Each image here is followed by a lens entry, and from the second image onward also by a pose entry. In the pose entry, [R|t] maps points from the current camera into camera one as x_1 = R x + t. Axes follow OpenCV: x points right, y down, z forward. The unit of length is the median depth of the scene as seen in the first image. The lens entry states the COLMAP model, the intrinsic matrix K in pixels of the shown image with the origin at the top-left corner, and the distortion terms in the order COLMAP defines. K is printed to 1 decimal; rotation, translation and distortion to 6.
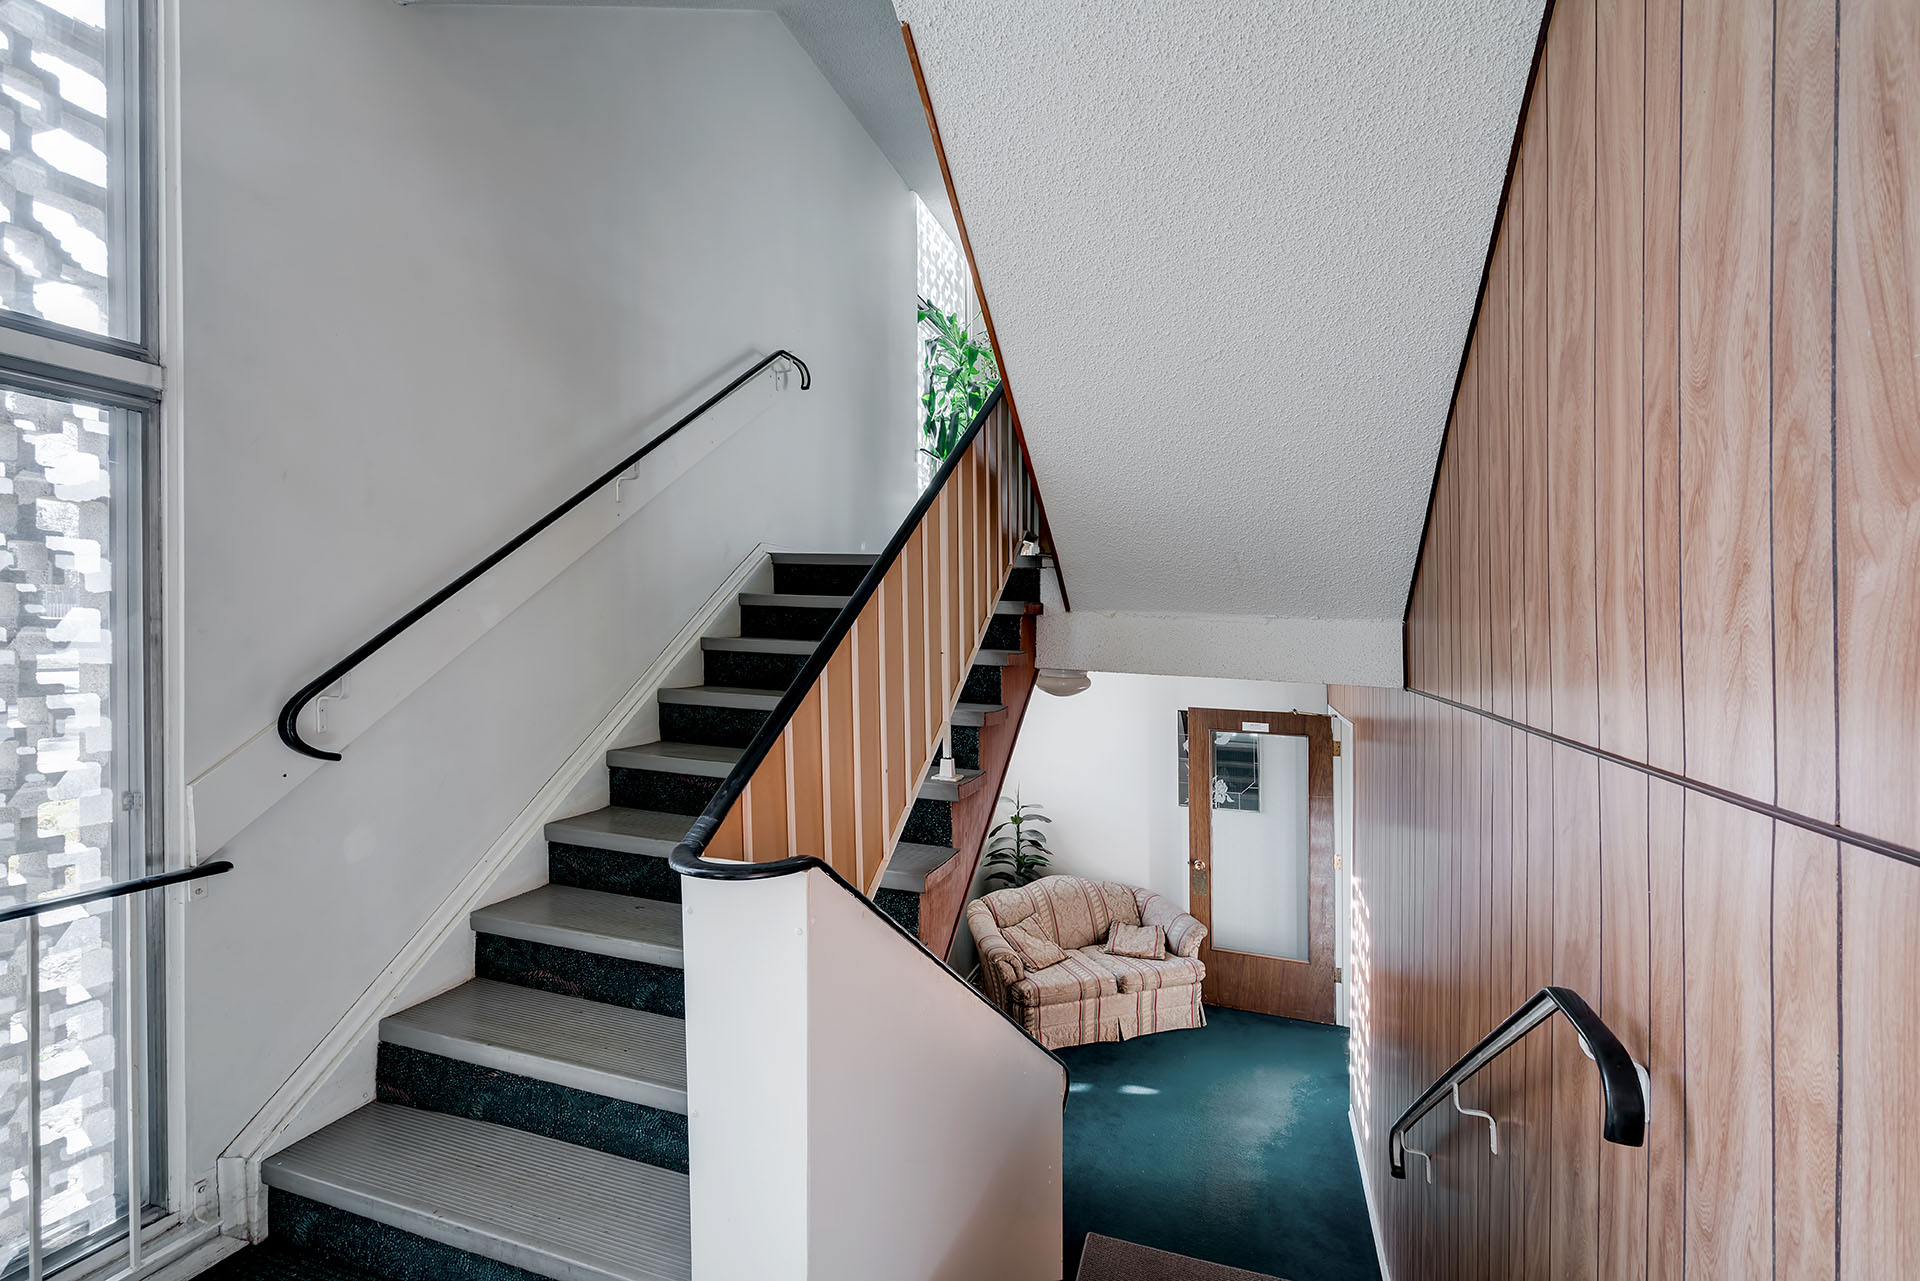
lens RADIAL K [[872.0, 0, 927.4], [0, 872.0, 610.1], [0, 0, 1]] dist [-0.000327, 0.000182]
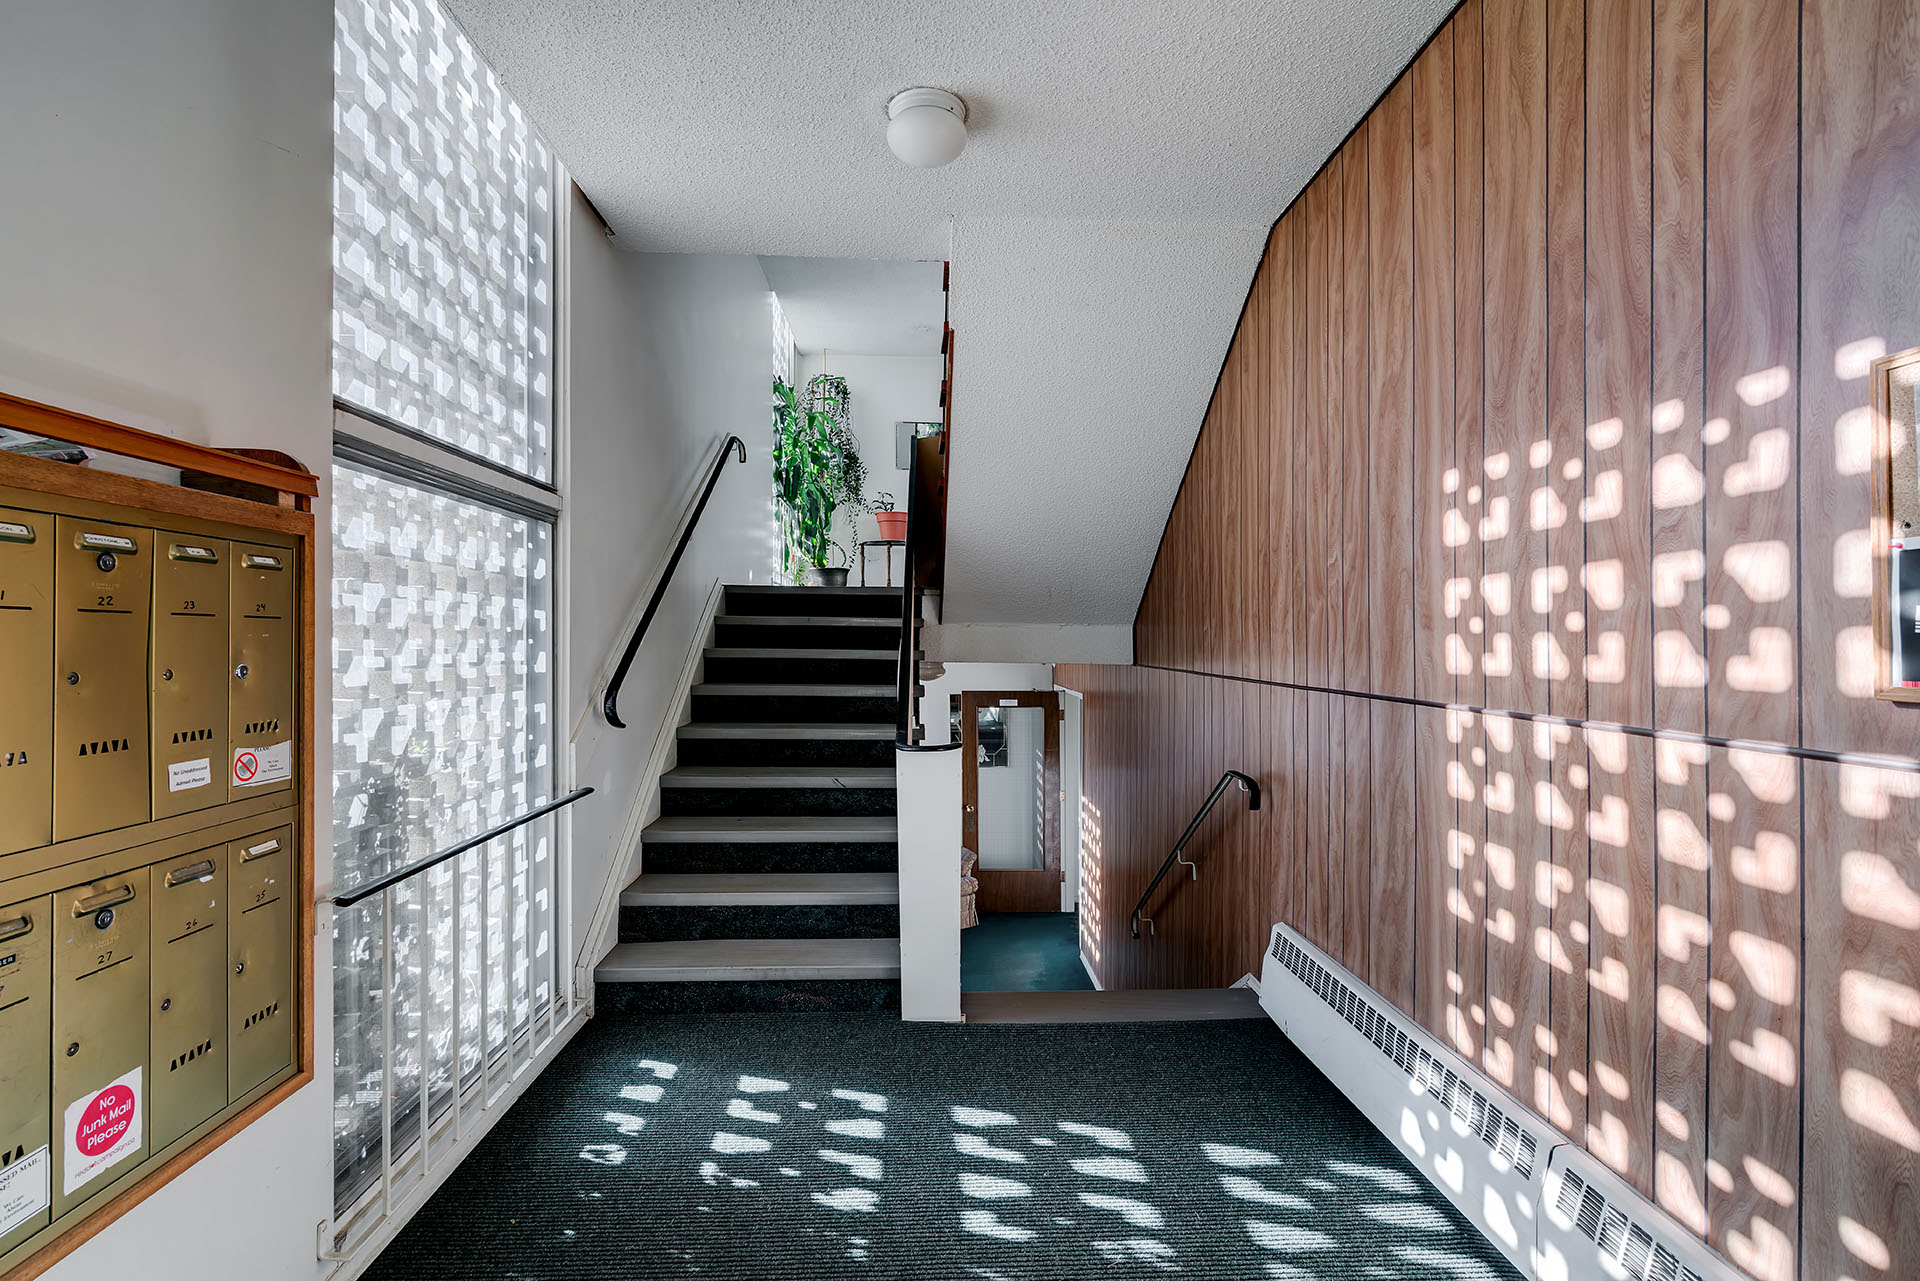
lens RADIAL K [[878.8, 0, 960.0], [0, 878.8, 640.5], [0, 0, 1]] dist [-0.003134, -0.000173]
pose [[0.922314, -0.028985, 0.385353, -0.251590], [0.016946, 0.999257, 0.034603, -0.013554], [-0.386070, -0.025385, 0.922120, -0.269066]]
